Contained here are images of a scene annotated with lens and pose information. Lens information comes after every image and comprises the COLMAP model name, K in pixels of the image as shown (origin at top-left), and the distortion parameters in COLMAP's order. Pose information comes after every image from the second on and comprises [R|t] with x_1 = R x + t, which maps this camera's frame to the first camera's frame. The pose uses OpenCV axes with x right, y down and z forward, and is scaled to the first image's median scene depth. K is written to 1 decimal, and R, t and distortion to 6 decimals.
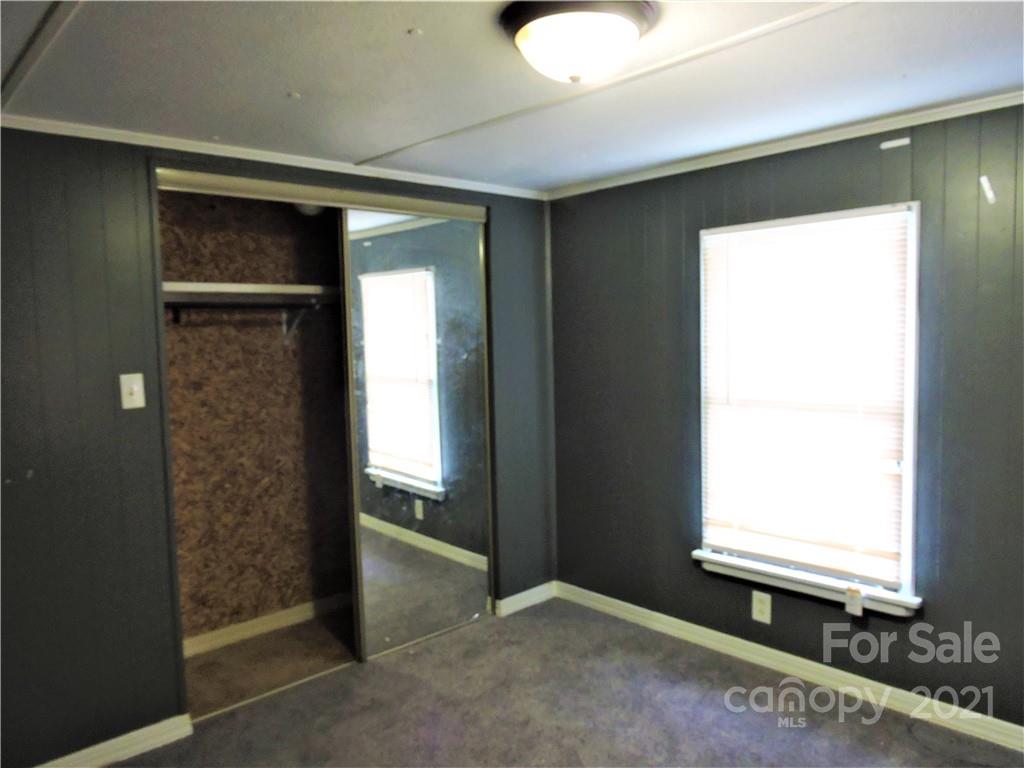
lens RADIAL K [[735.2, 0, 510.5], [0, 735.2, 389.9], [0, 0, 1]] dist [0.001855, -0.008498]
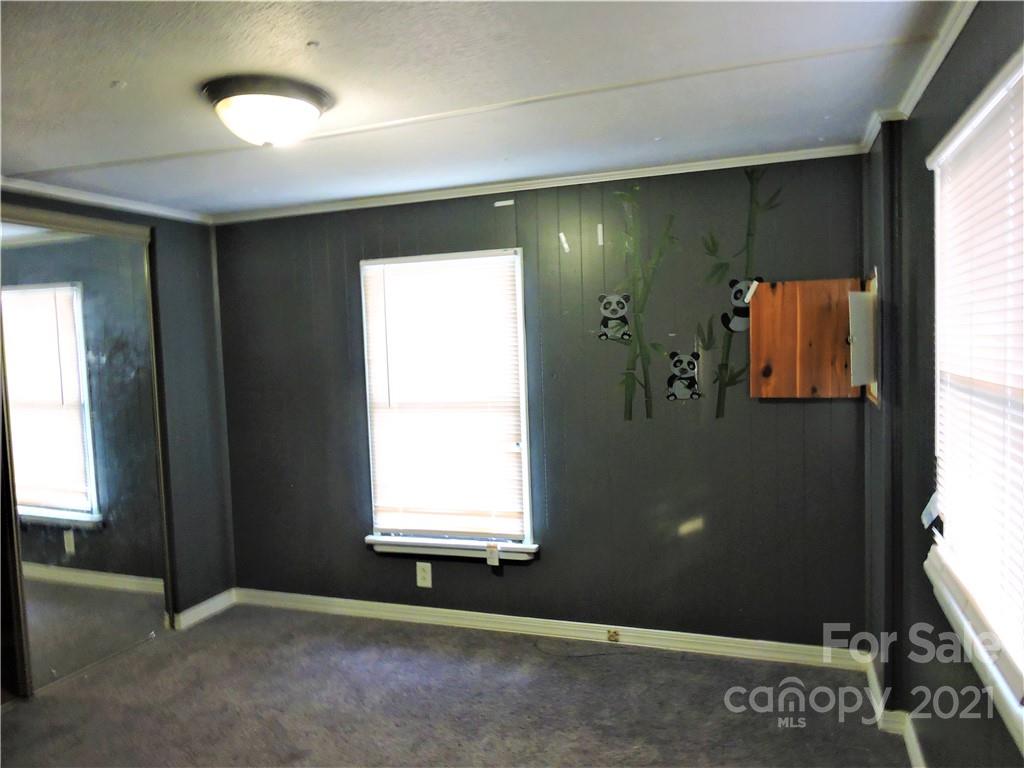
lens RADIAL K [[735.2, 0, 512.9], [0, 735.2, 385.5], [0, 0, 1]] dist [0.001855, -0.008498]
pose [[0.890661, -0.034408, 0.453365, -0.067027], [0.049265, 0.998565, -0.020999, 0.019464], [-0.451991, 0.041038, 0.891078, -0.157929]]
